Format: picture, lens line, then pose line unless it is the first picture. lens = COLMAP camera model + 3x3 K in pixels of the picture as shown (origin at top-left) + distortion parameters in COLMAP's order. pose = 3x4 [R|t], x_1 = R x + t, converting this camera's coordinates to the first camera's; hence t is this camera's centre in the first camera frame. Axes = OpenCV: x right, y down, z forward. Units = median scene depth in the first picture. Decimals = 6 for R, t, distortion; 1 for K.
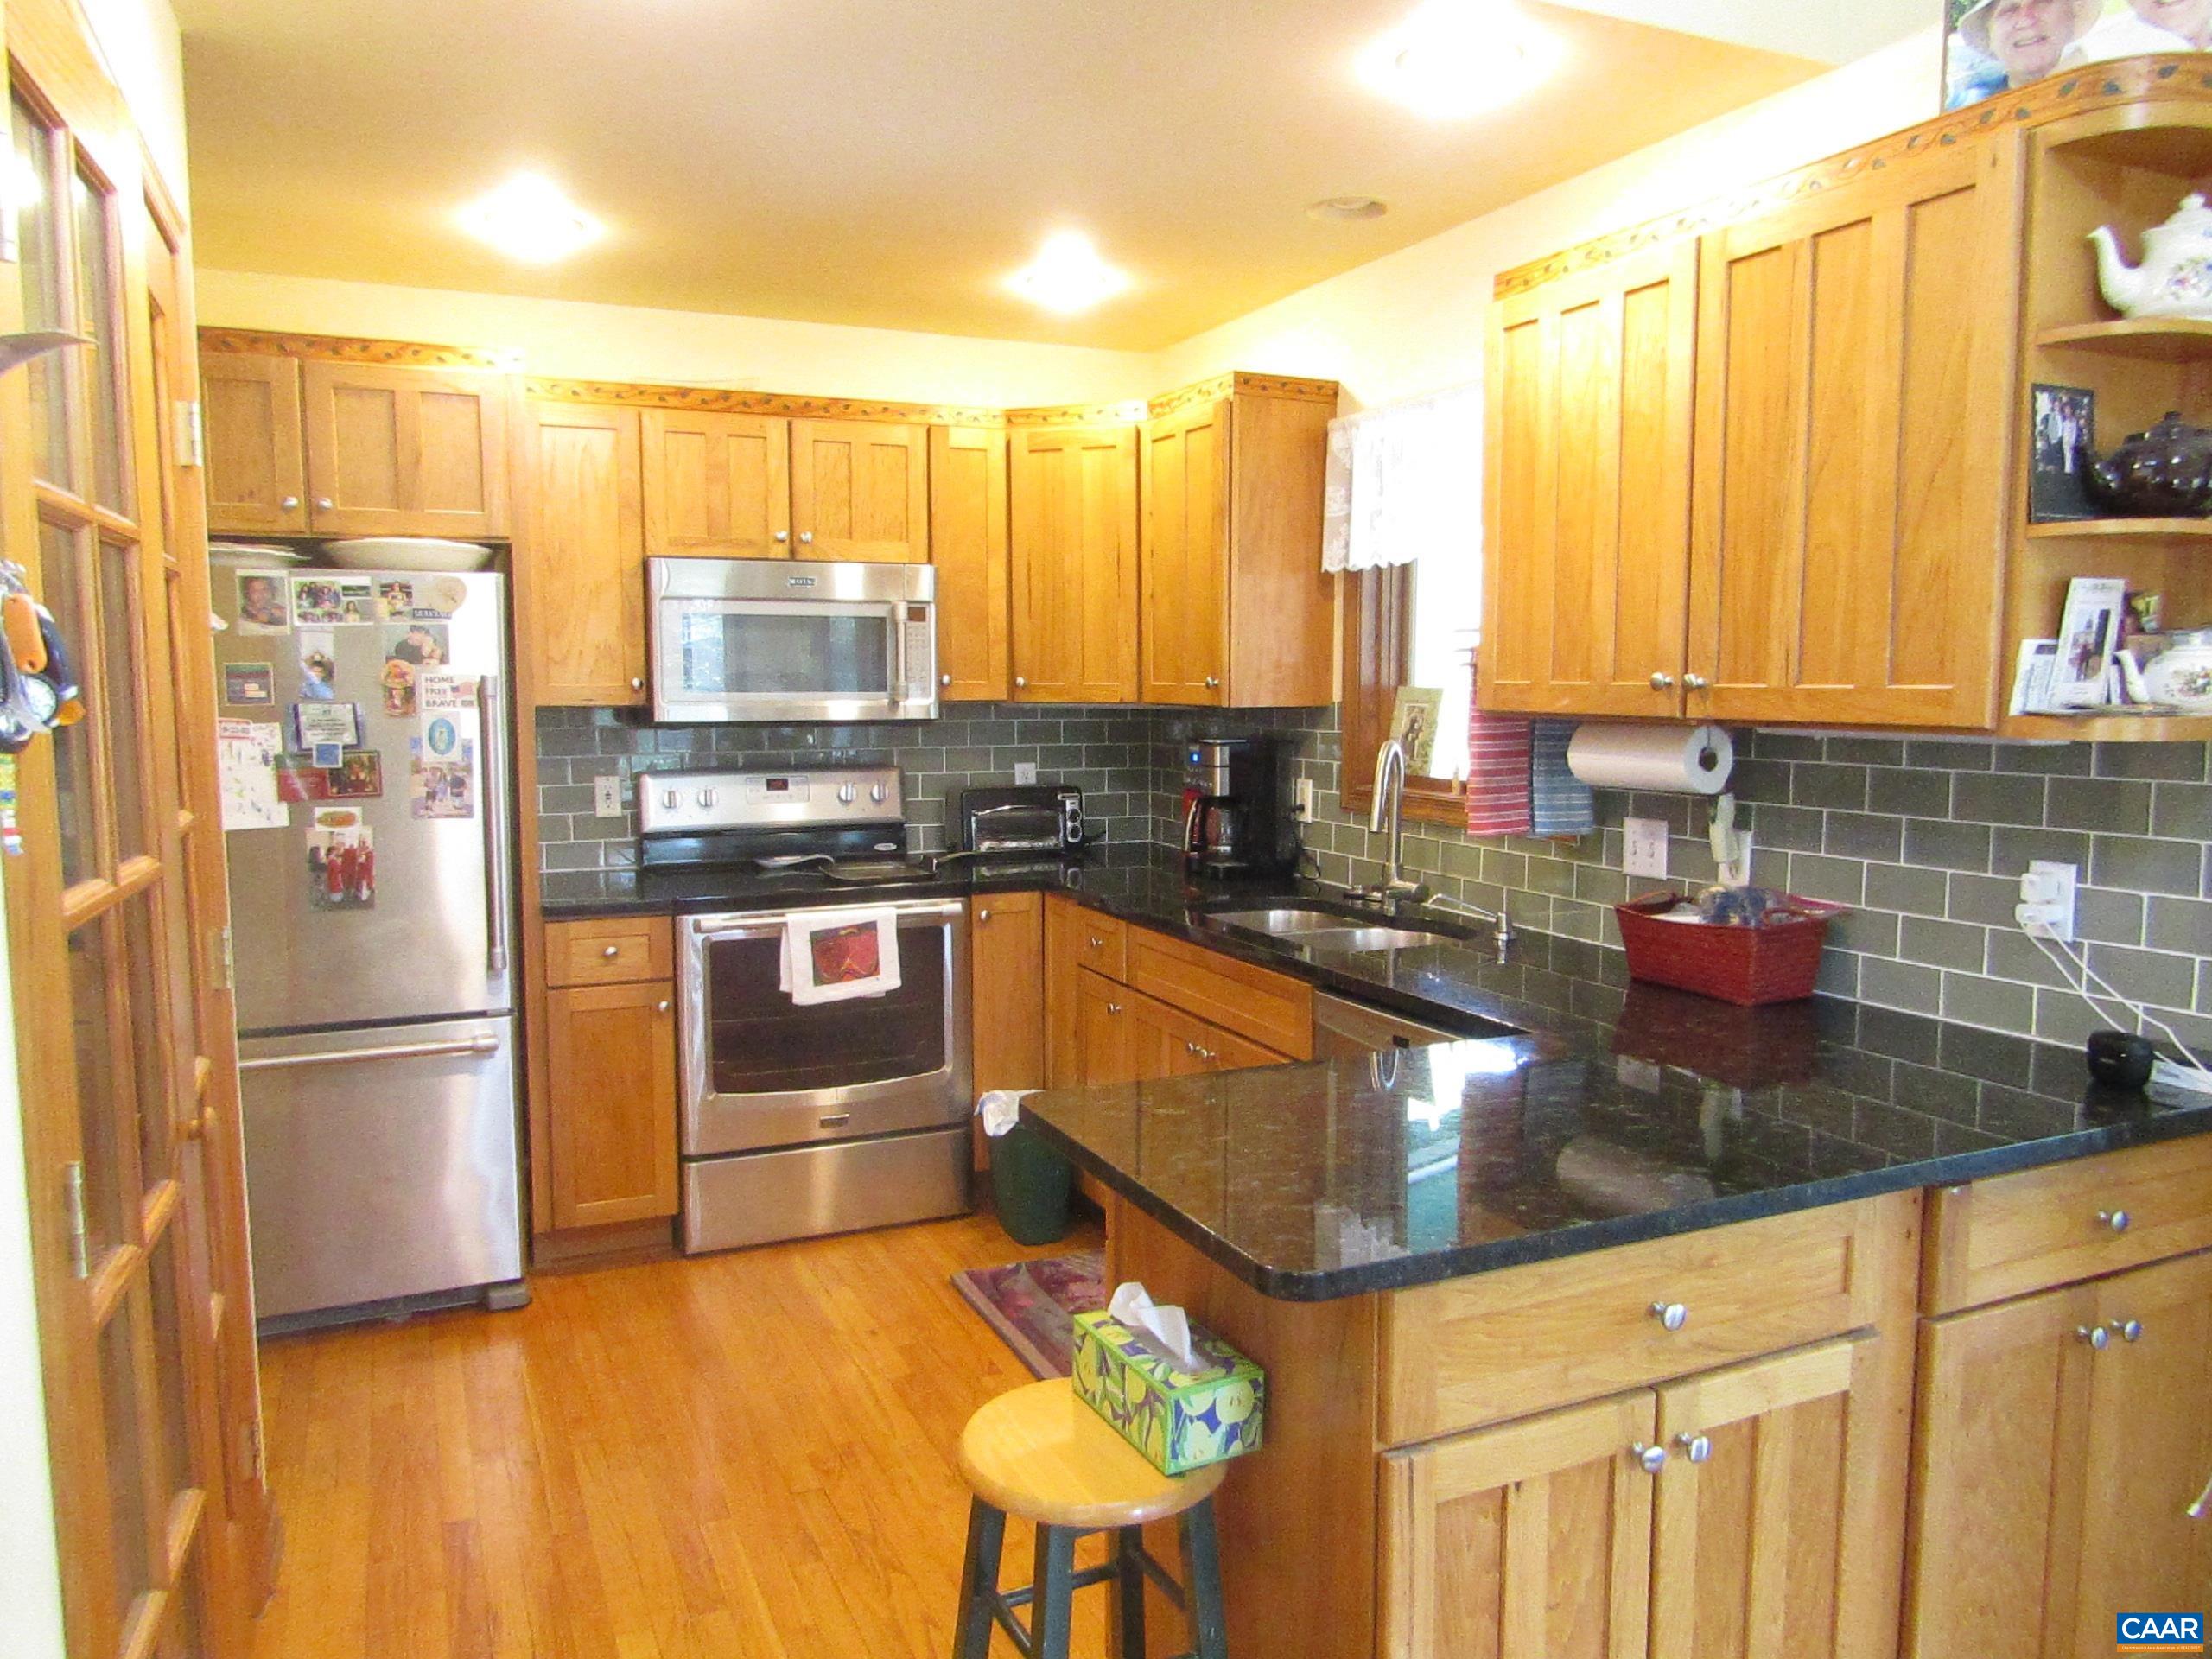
lens RADIAL K [[1559.8, 0, 1103.5], [0, 1559.8, 829.9], [0, 0, 1]] dist [-0.012333, 0.003277]
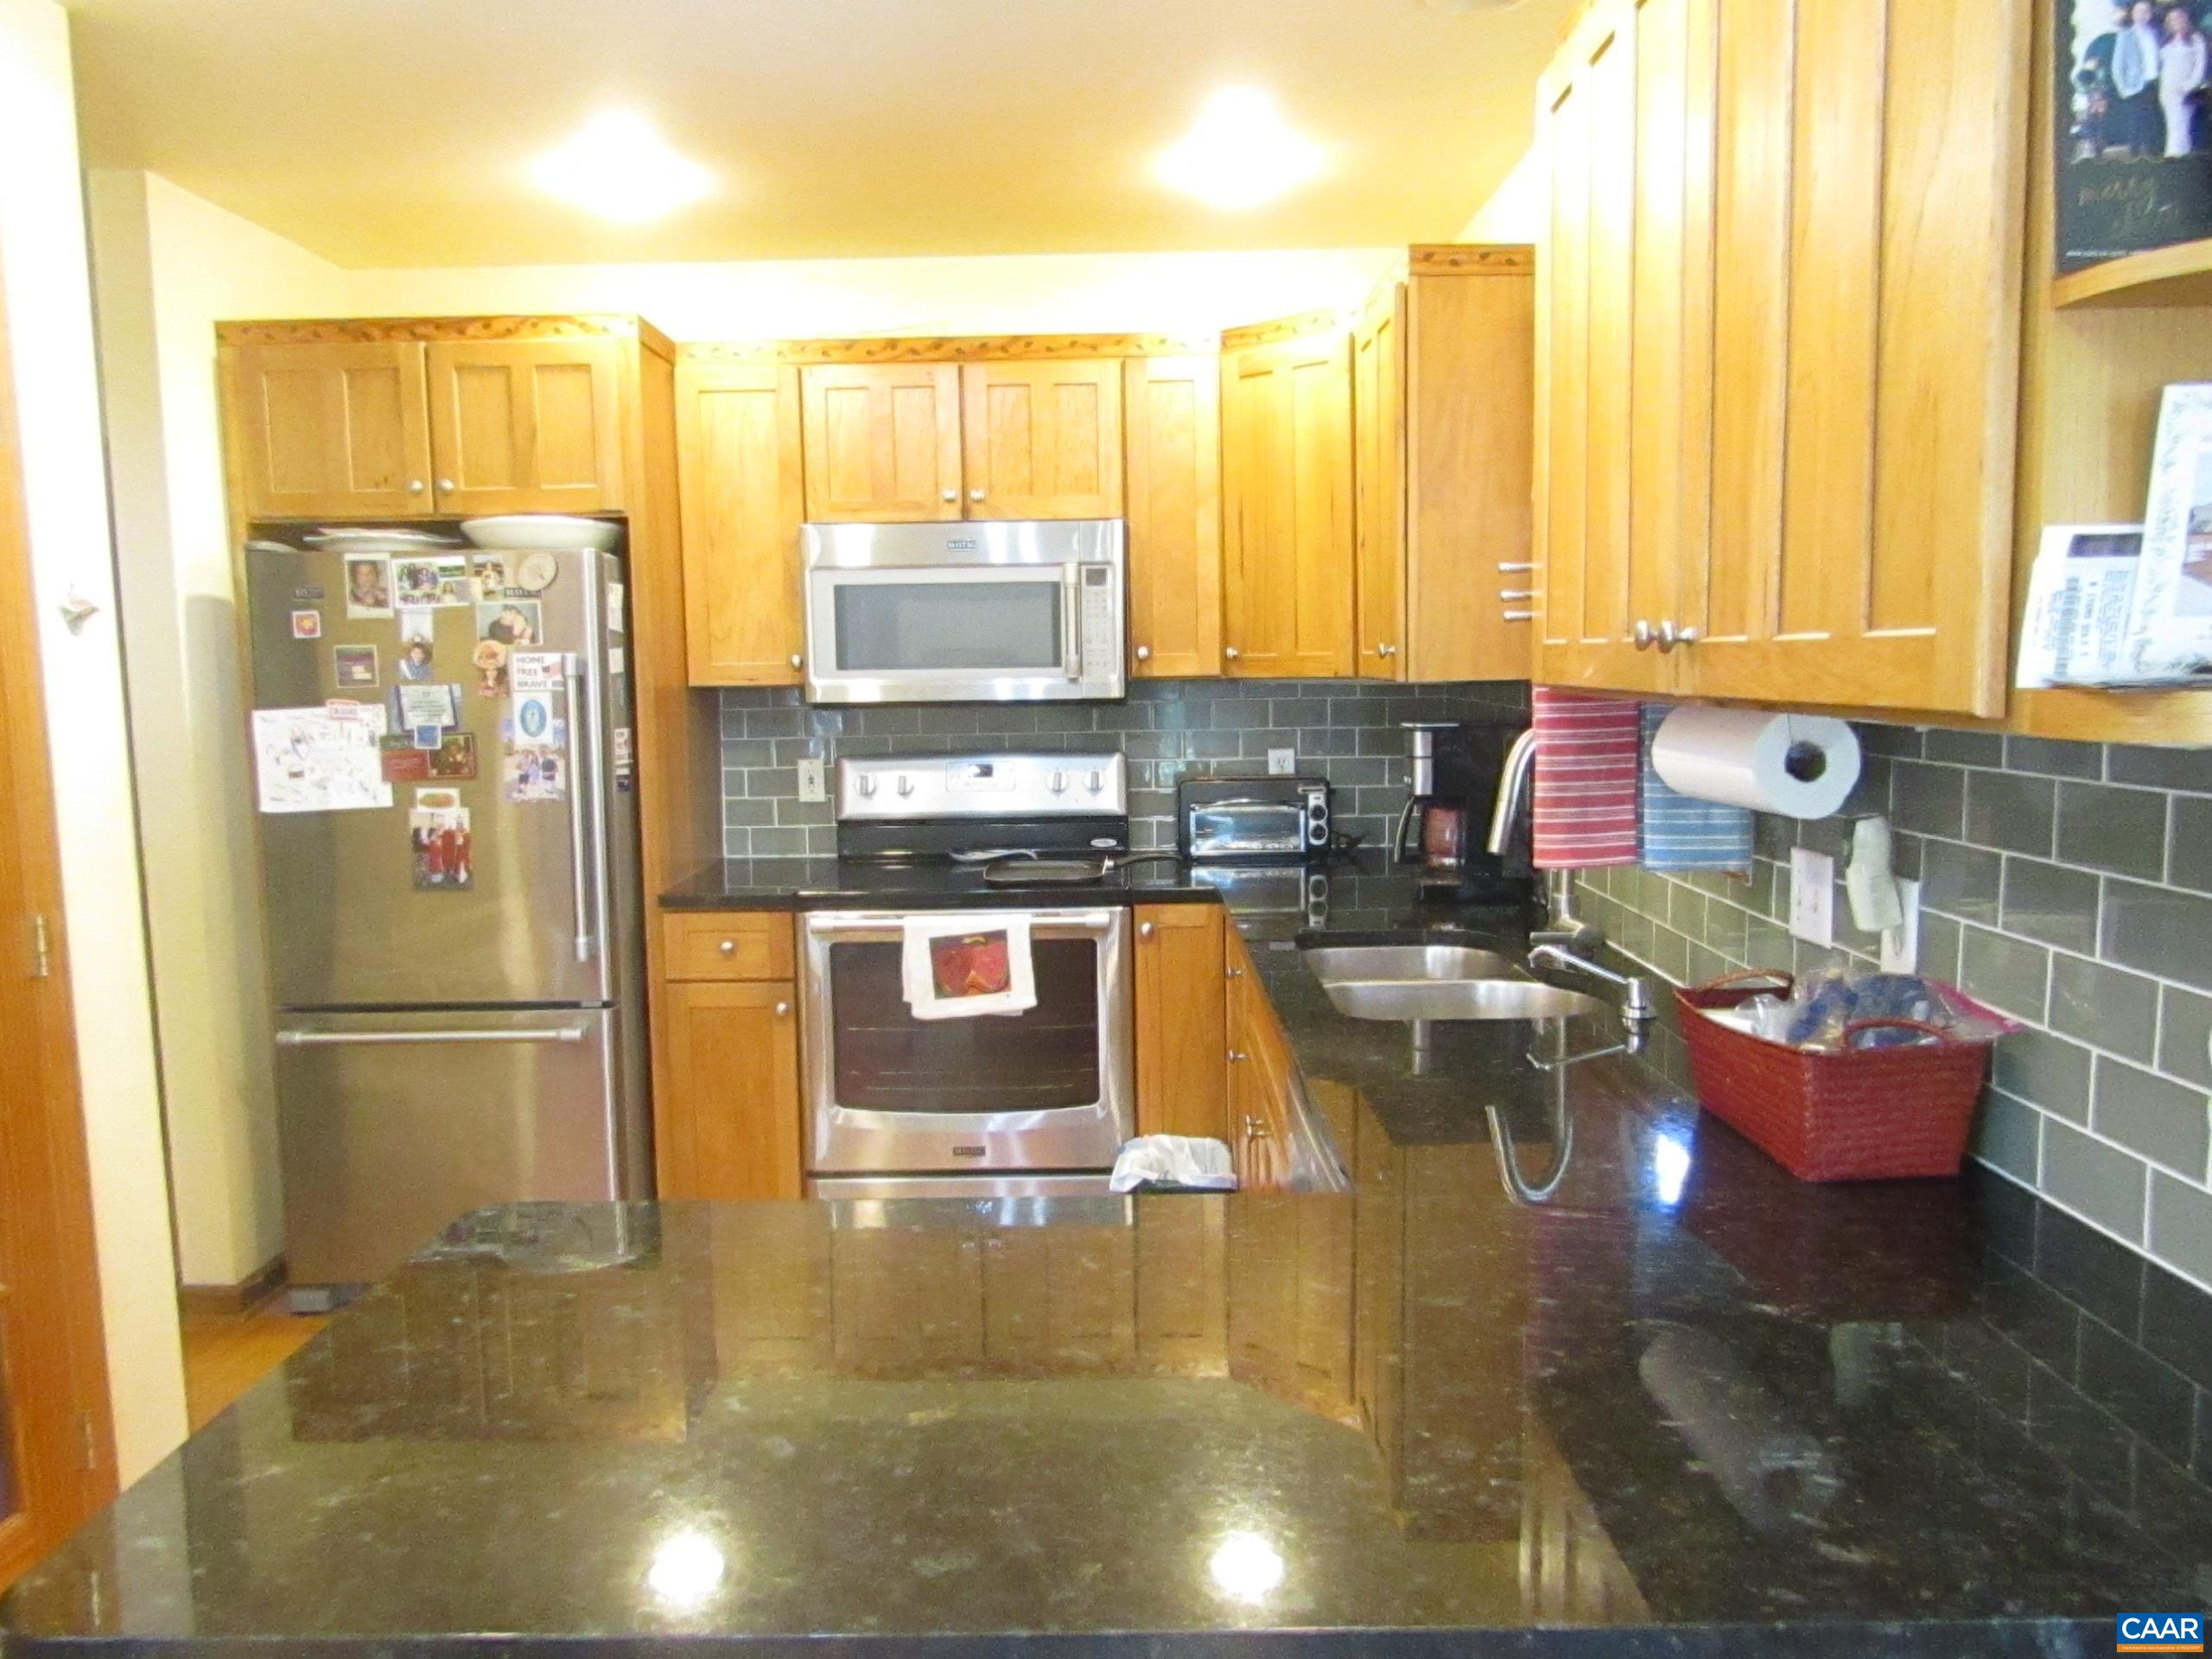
lens RADIAL K [[1559.8, 0, 1110.4], [0, 1559.8, 829.4], [0, 0, 1]] dist [-0.012333, 0.003277]
pose [[0.909064, 0.031733, -0.415446, 0.282526], [-0.025898, 0.999471, 0.019673, -0.017233], [0.415850, -0.007125, 0.909405, 0.239913]]
